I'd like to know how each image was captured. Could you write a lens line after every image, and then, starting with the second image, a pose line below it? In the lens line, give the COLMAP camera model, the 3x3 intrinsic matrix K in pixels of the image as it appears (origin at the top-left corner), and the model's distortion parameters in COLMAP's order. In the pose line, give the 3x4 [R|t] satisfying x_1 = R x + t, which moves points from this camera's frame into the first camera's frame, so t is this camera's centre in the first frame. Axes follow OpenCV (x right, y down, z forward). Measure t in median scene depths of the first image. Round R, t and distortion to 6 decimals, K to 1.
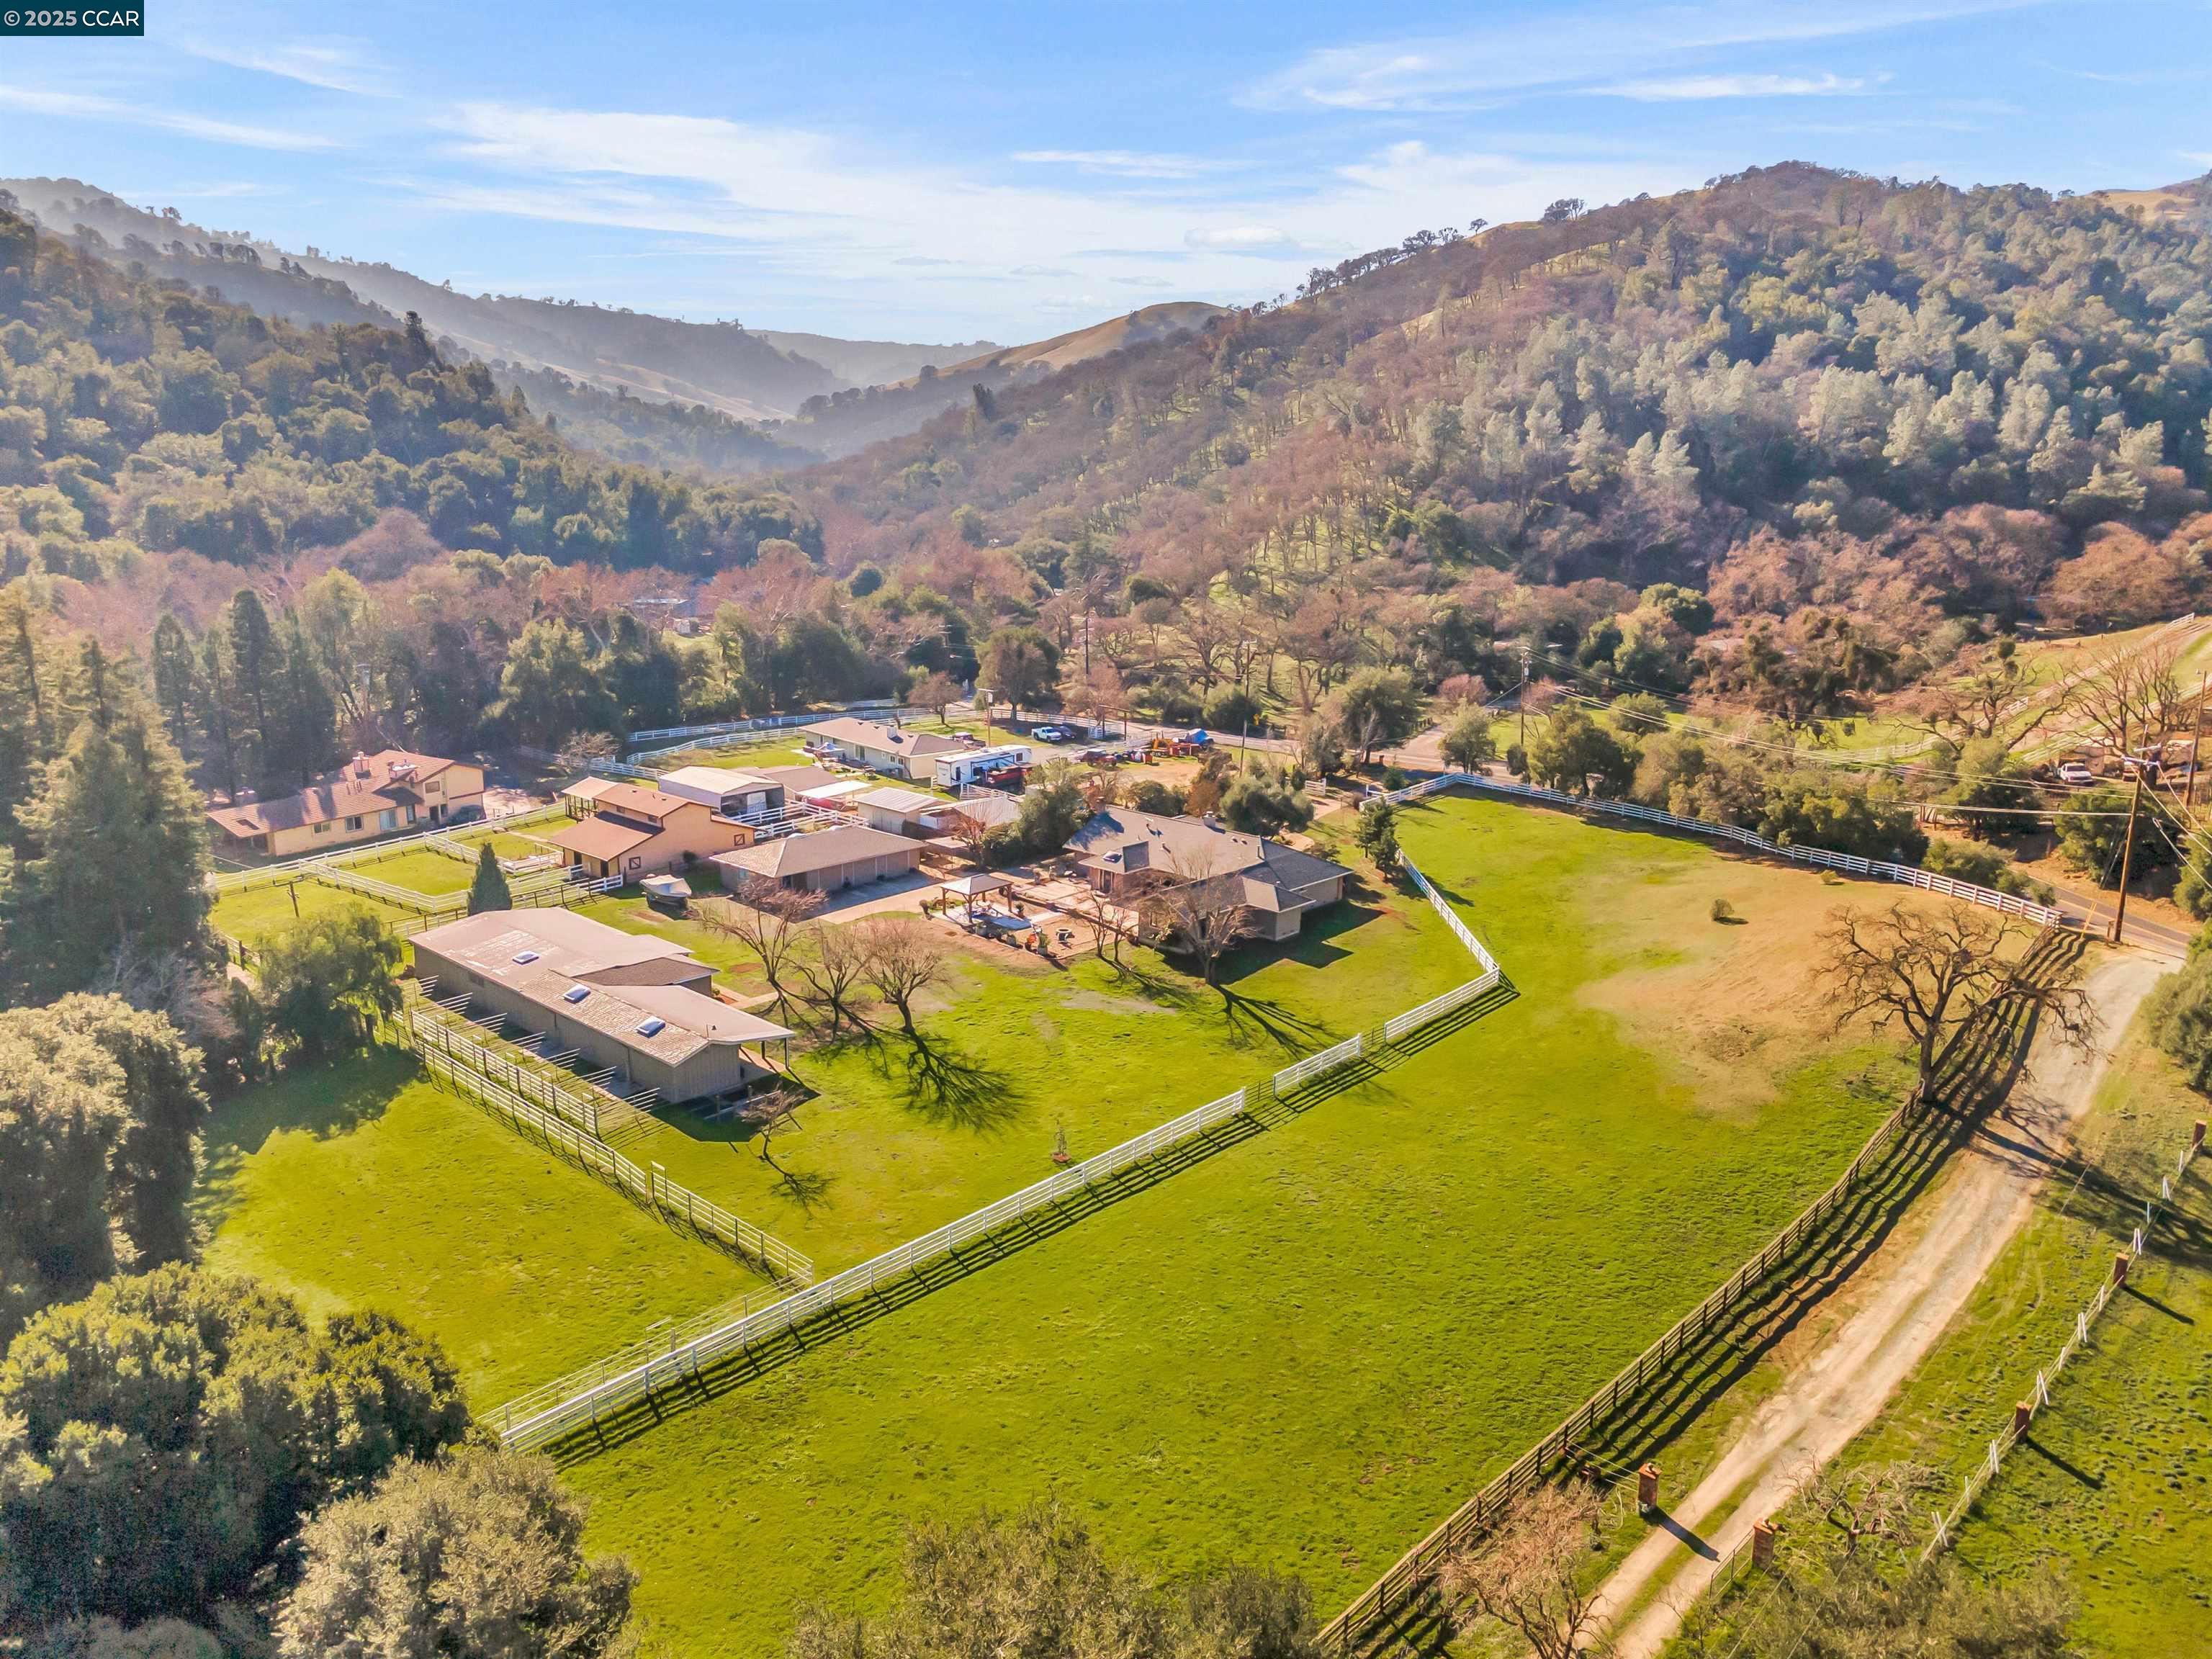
lens RADIAL K [[1605.5, 0, 1099.2], [0, 1605.5, 838.9], [0, 0, 1]] dist [0.041220, 0.003213]
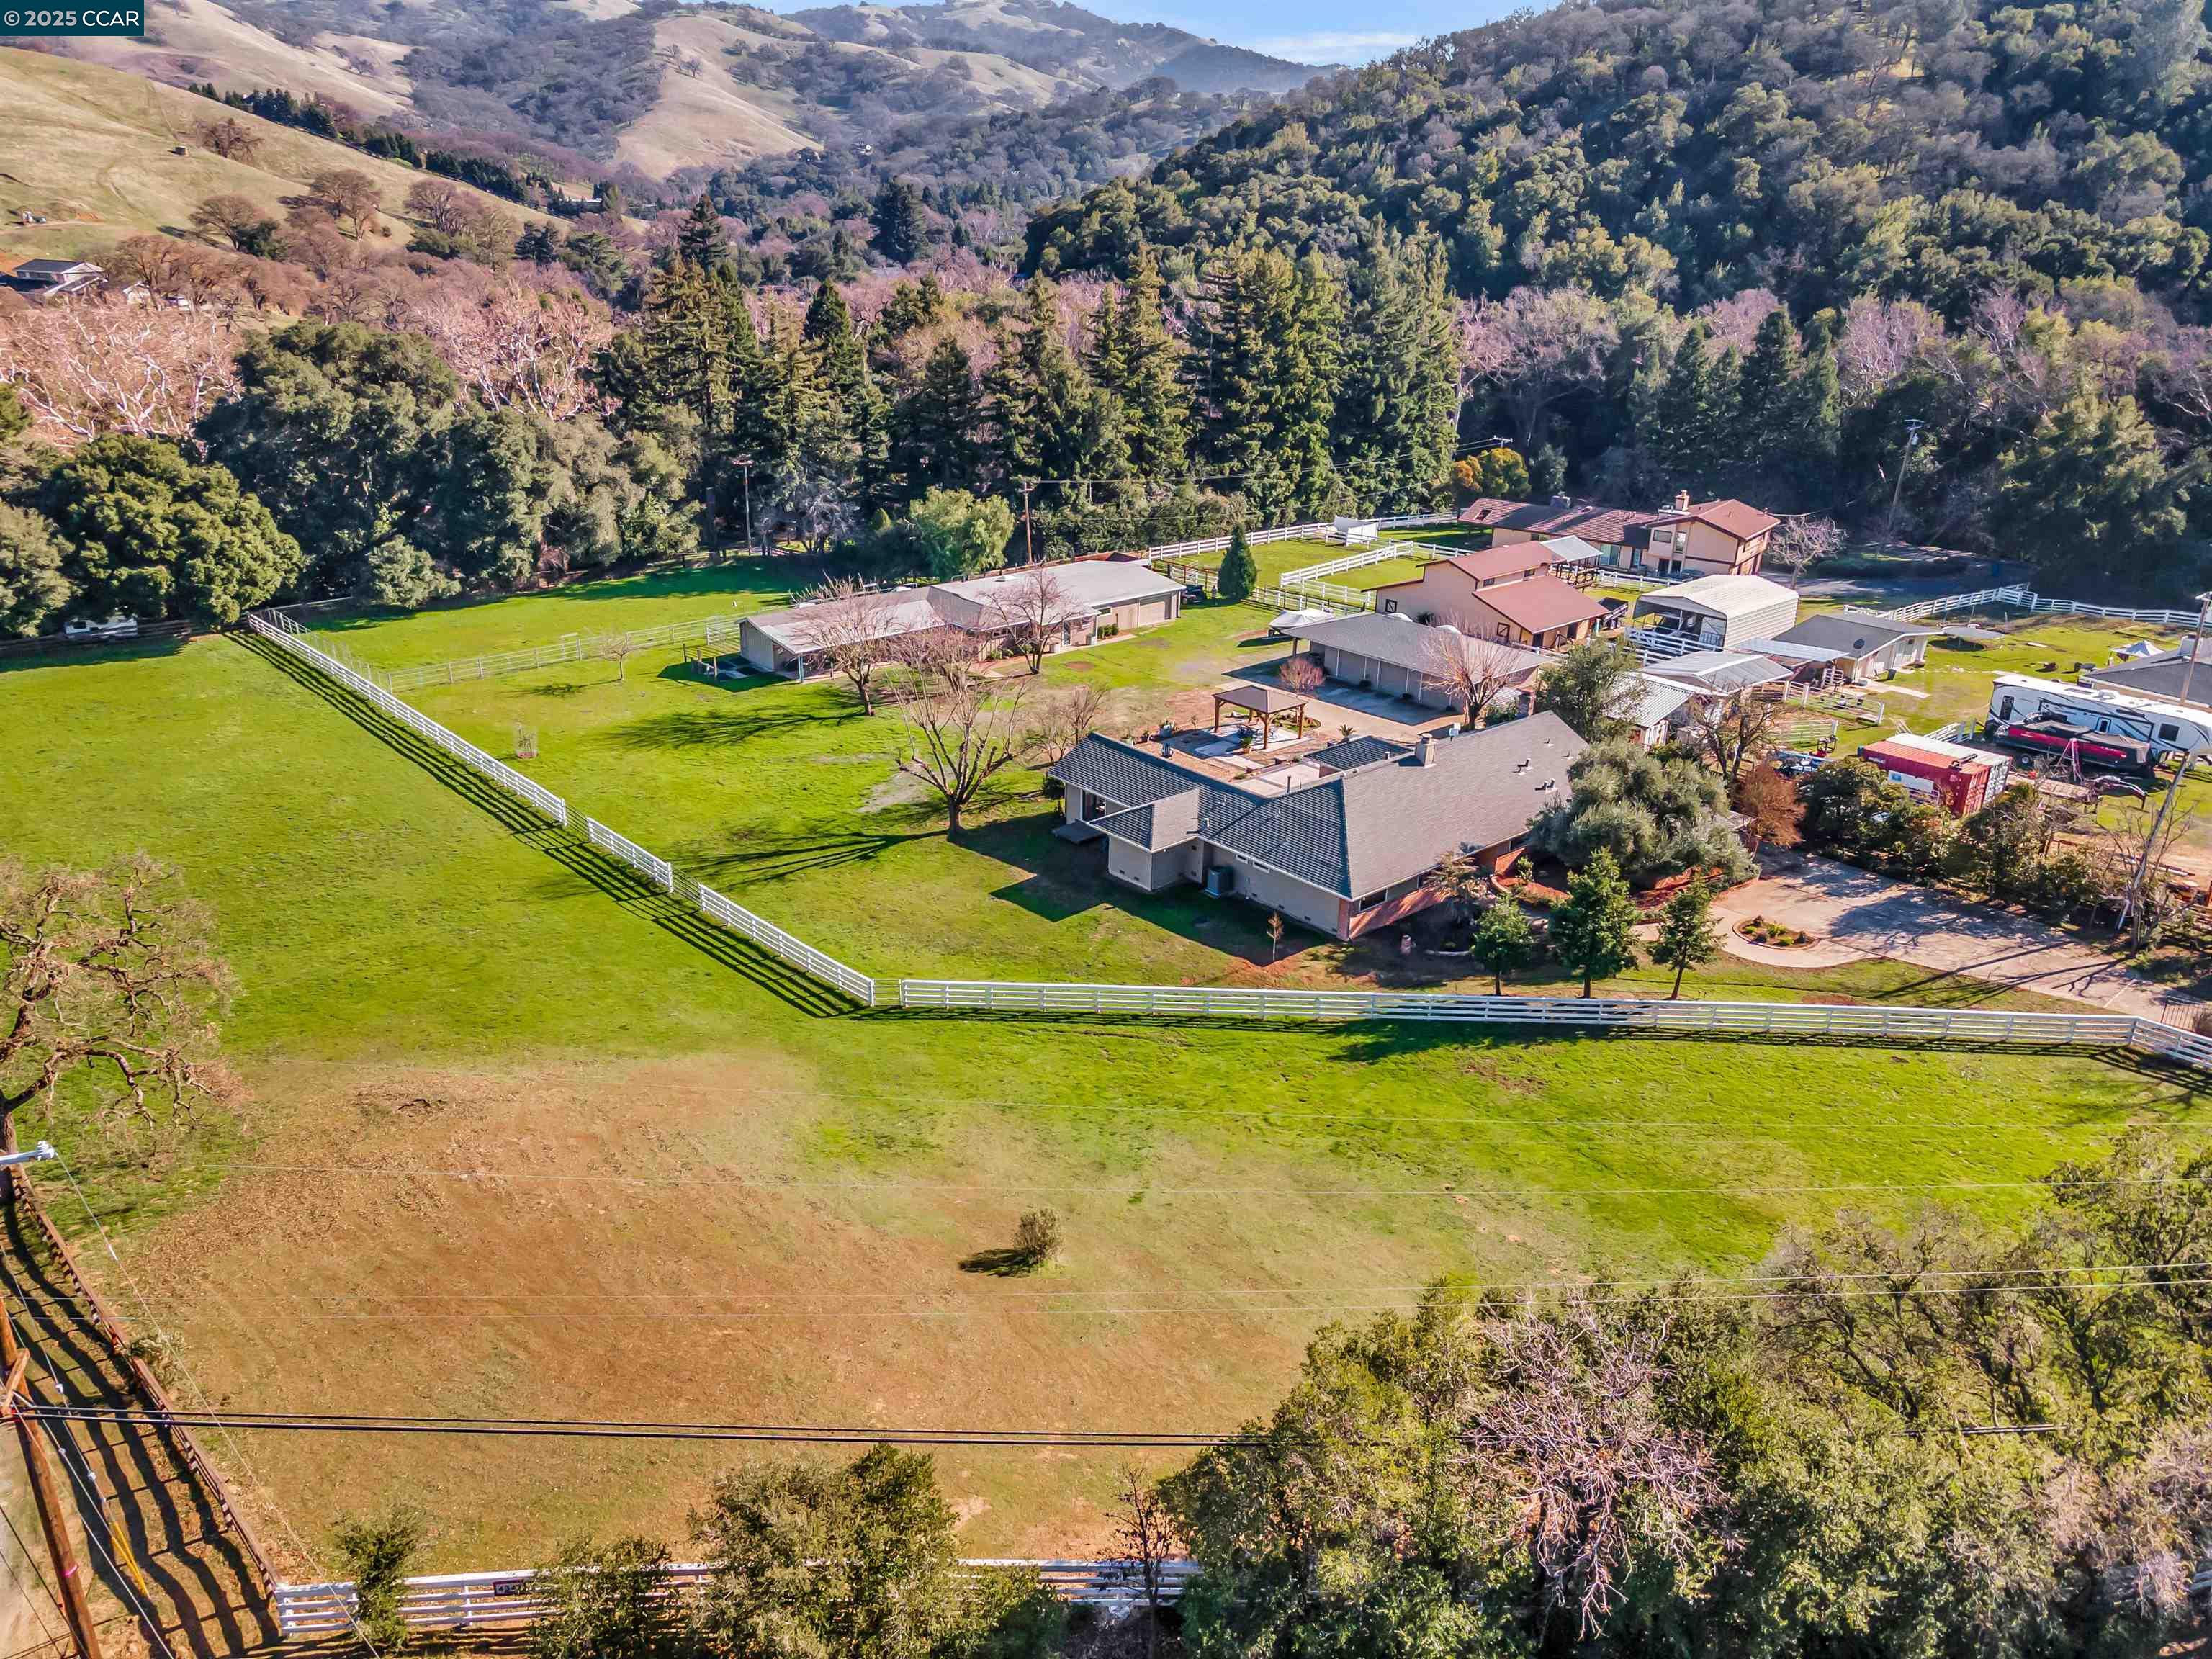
lens RADIAL K [[1619.1, 0, 1094.3], [0, 1619.1, 827.0], [0, 0, 1]] dist [0.020982, 0.048074]
pose [[-0.098989, 0.357152, -0.928786, 0.506800], [-0.251154, 0.894185, 0.370615, -0.138081], [0.962872, 0.269955, 0.001186, 0.702305]]
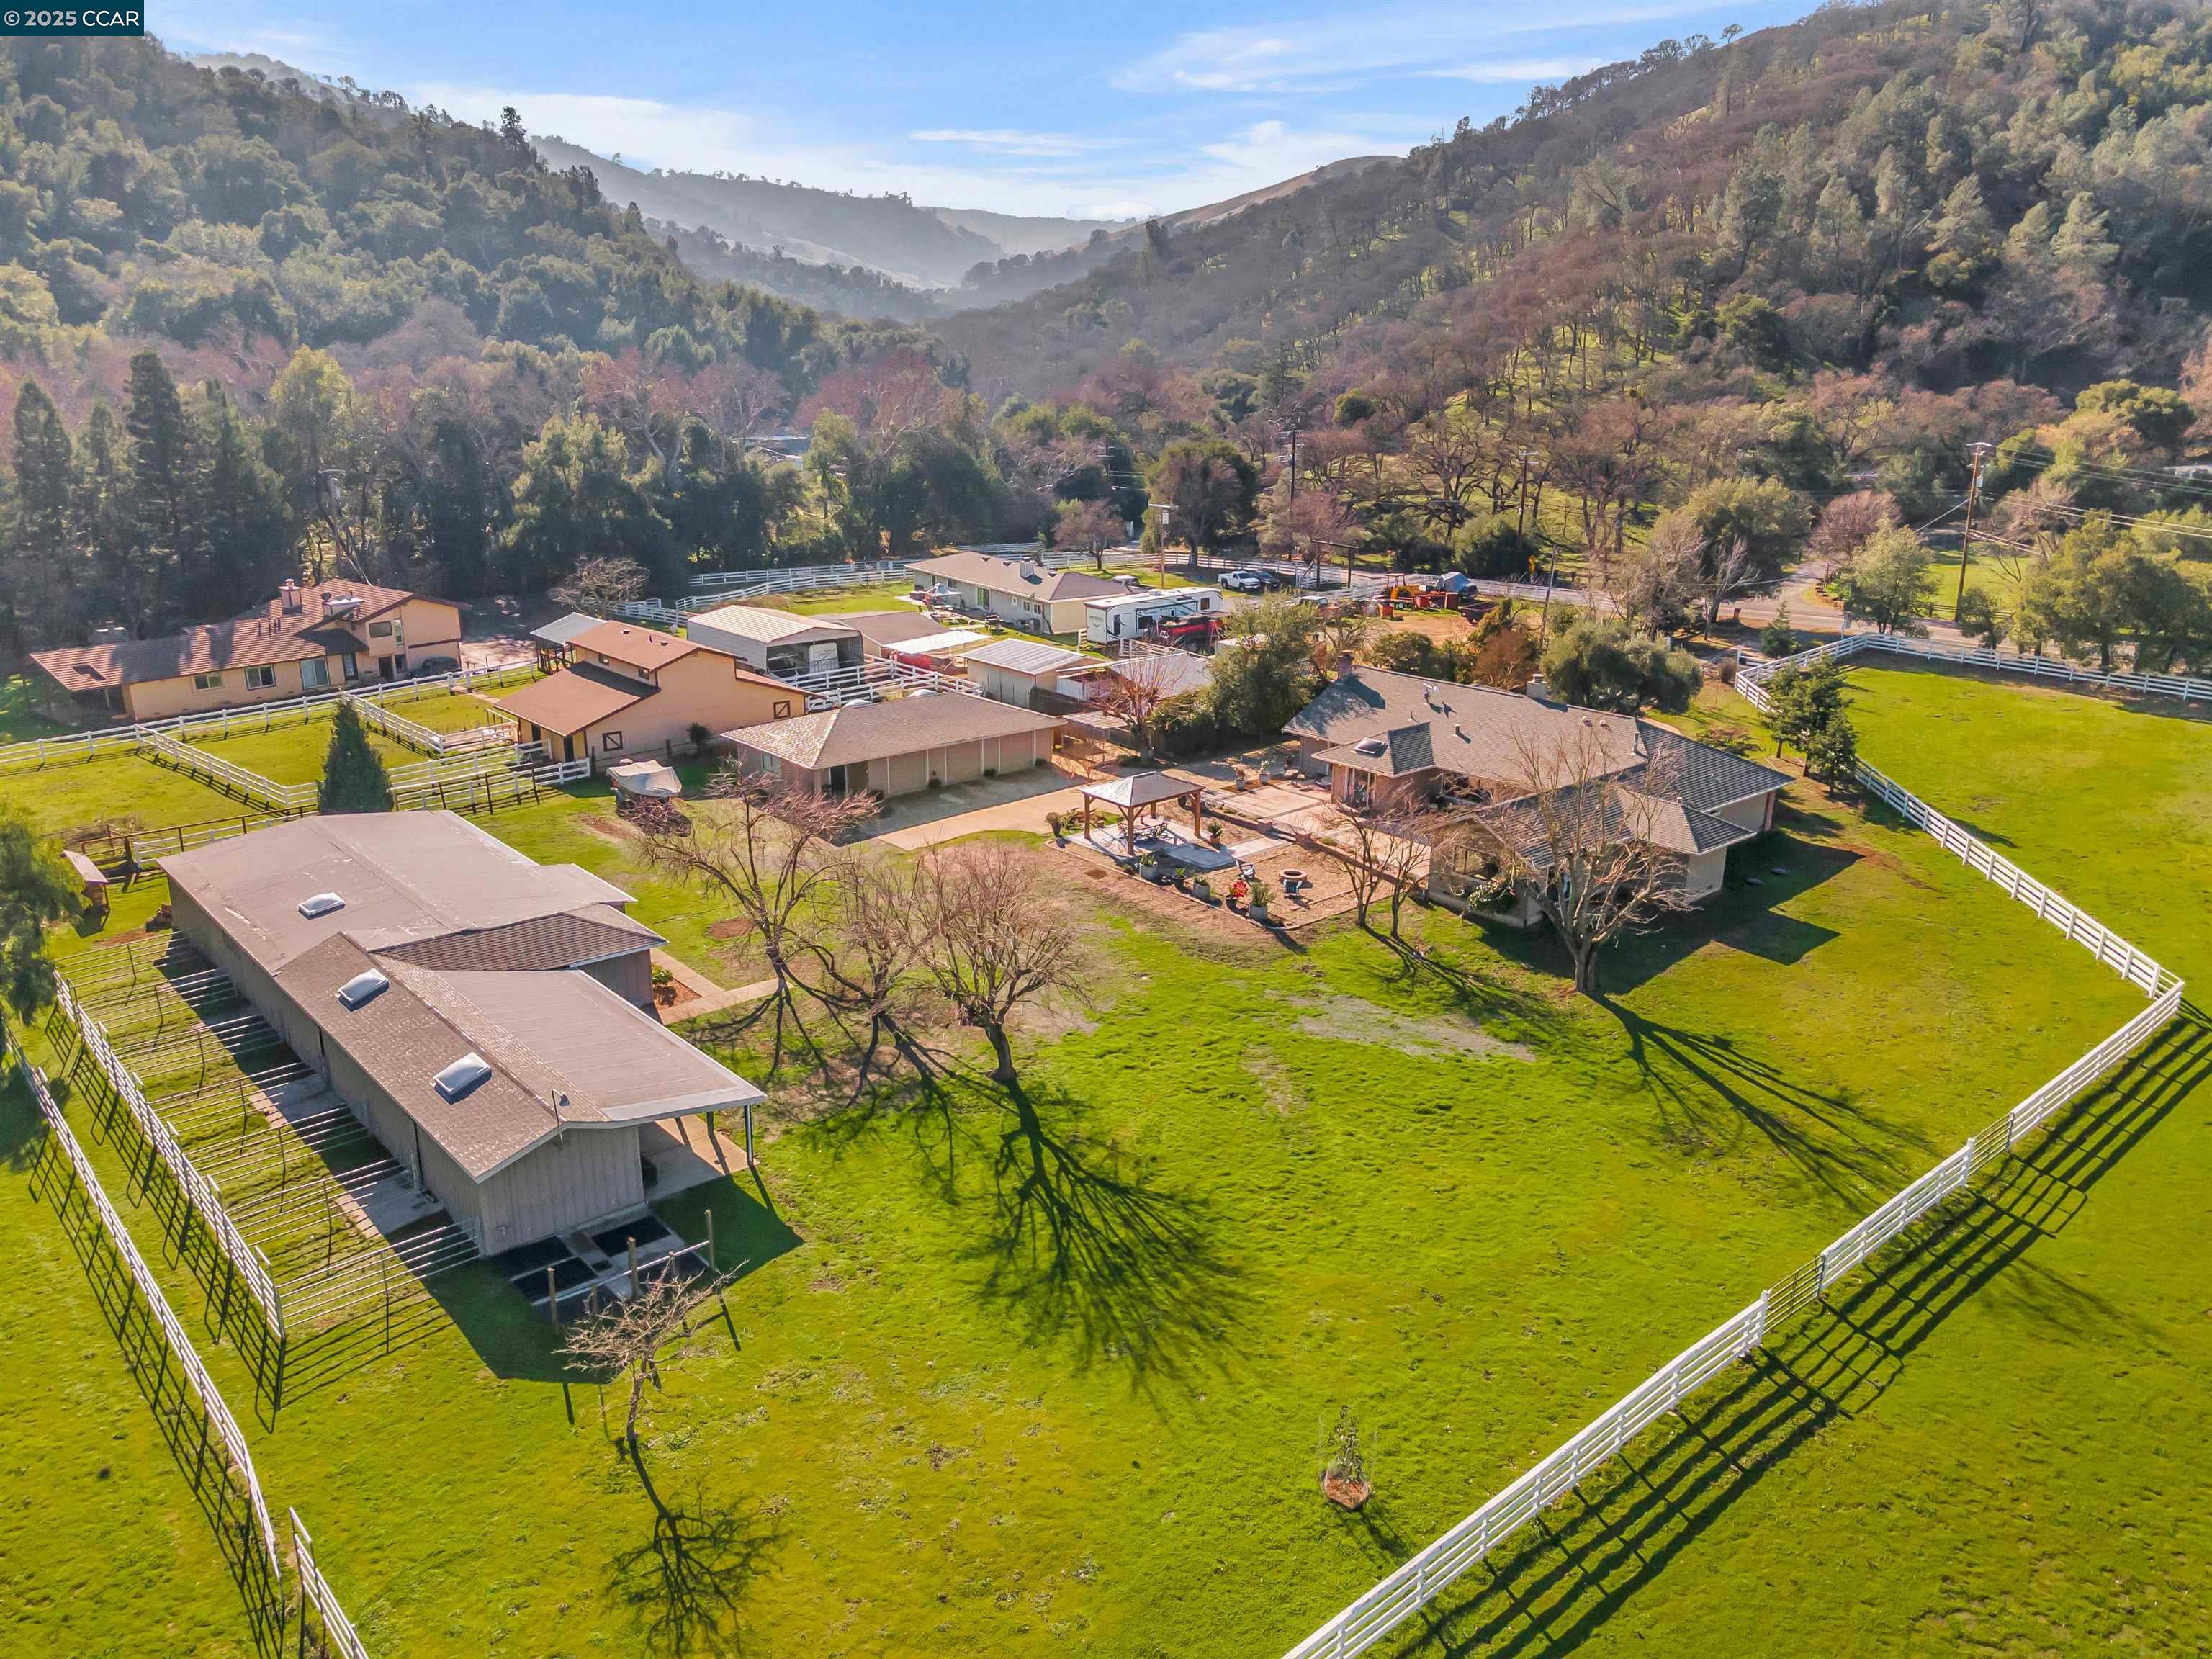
lens RADIAL K [[1619.1, 0, 1094.3], [0, 1619.1, 827.0], [0, 0, 1]] dist [0.020982, 0.048074]
pose [[0.994517, 0.026823, -0.101074, -0.025014], [-0.020918, 0.998037, 0.059034, 0.005626], [0.102459, -0.056596, 0.993126, 0.303724]]
